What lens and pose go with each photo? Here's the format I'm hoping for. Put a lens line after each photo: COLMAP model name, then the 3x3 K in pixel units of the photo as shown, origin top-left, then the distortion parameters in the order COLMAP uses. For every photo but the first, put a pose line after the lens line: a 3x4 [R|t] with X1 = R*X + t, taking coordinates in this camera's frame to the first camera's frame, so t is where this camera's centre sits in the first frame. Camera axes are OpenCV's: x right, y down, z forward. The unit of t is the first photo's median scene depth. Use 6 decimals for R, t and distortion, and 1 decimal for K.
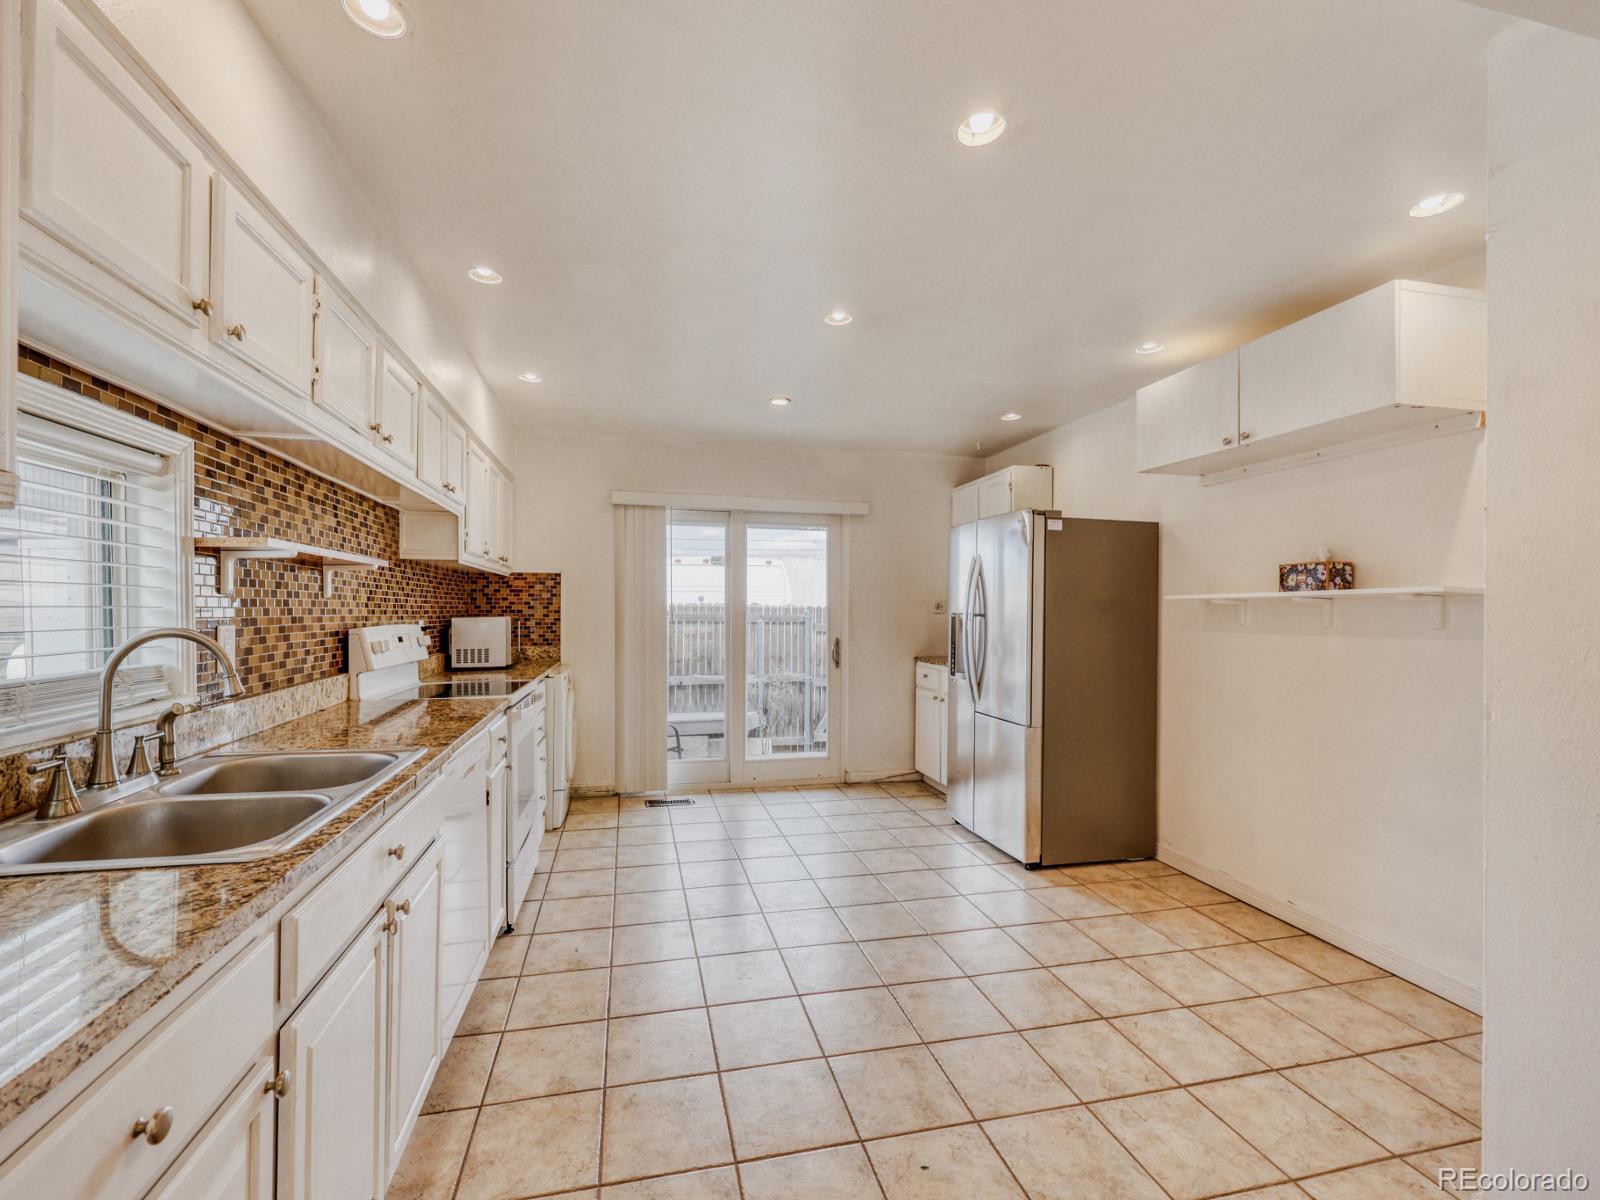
lens RADIAL K [[653.1, 0, 783.5], [0, 653.1, 611.5], [0, 0, 1]] dist [0.001175, 0.000124]
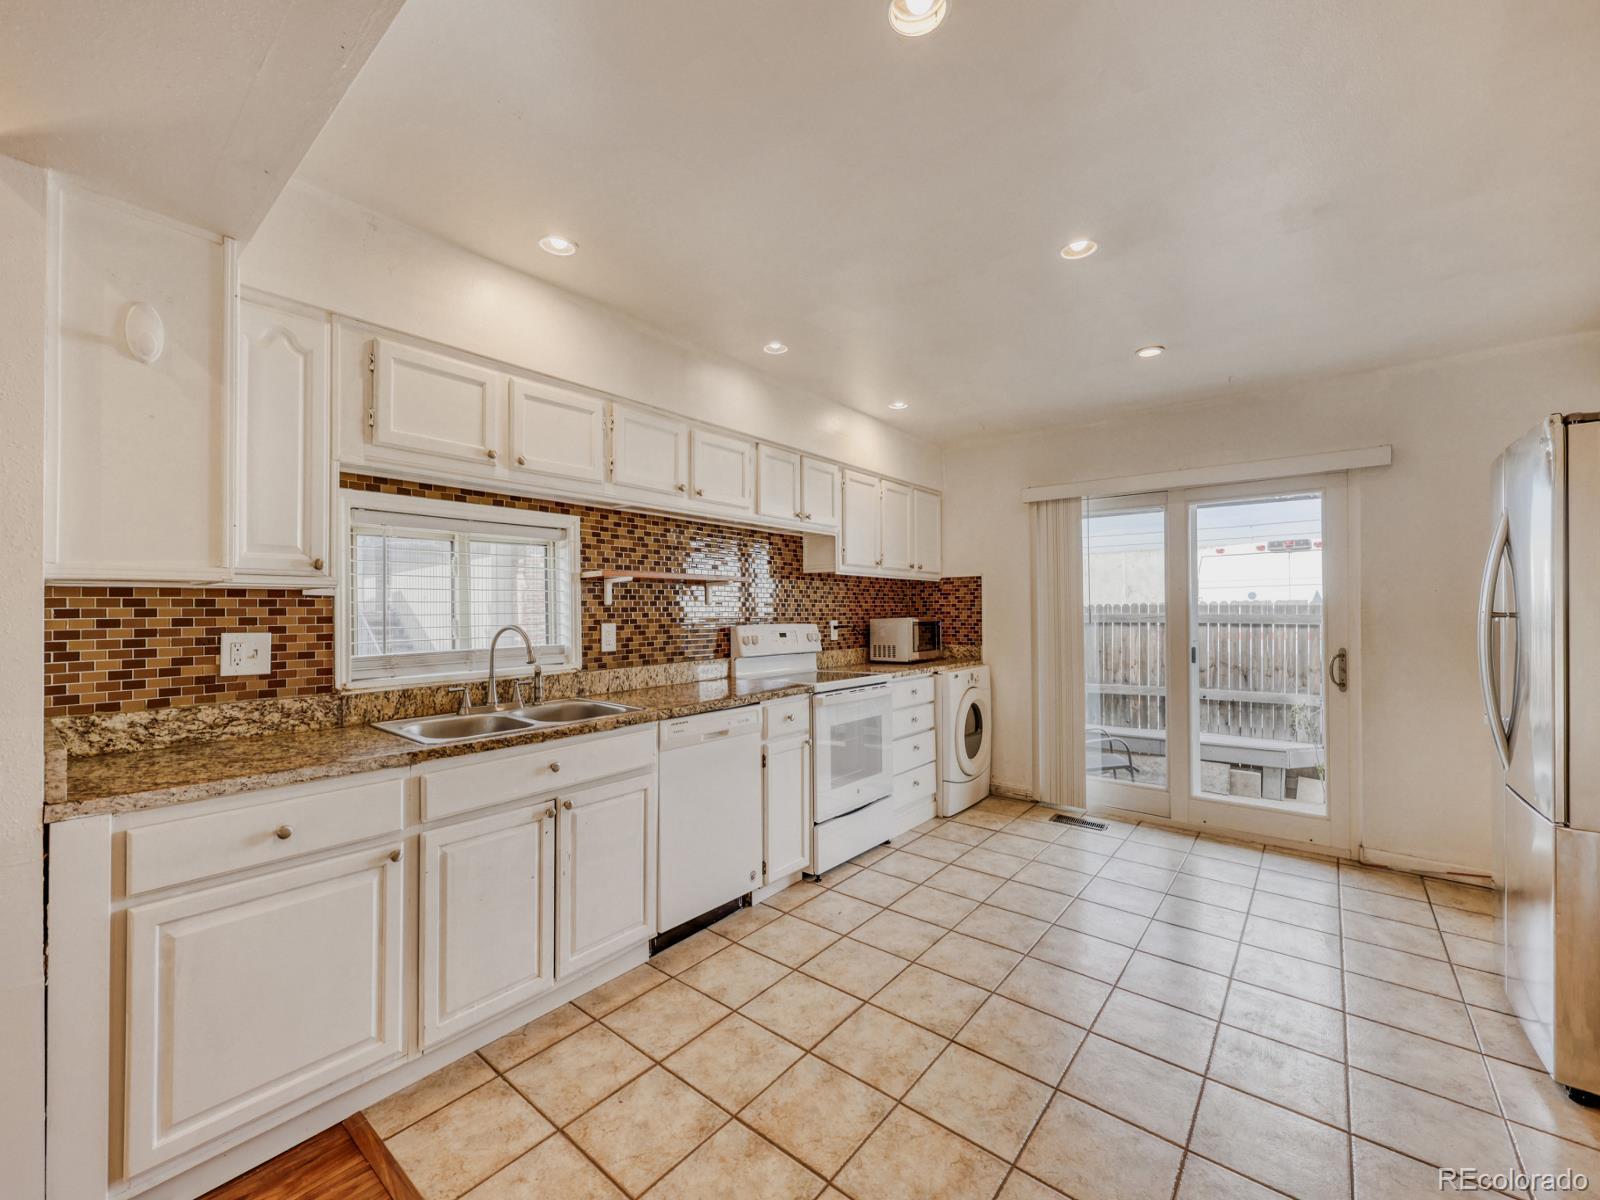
lens RADIAL K [[652.9, 0, 820.7], [0, 652.9, 604.2], [0, 0, 1]] dist [-0.000831, -0.000042]
pose [[0.624393, -0.016307, -0.780940, 0.356823], [0.006864, 0.999858, -0.015390, 0.000777], [0.781080, 0.004249, 0.624416, 0.171353]]
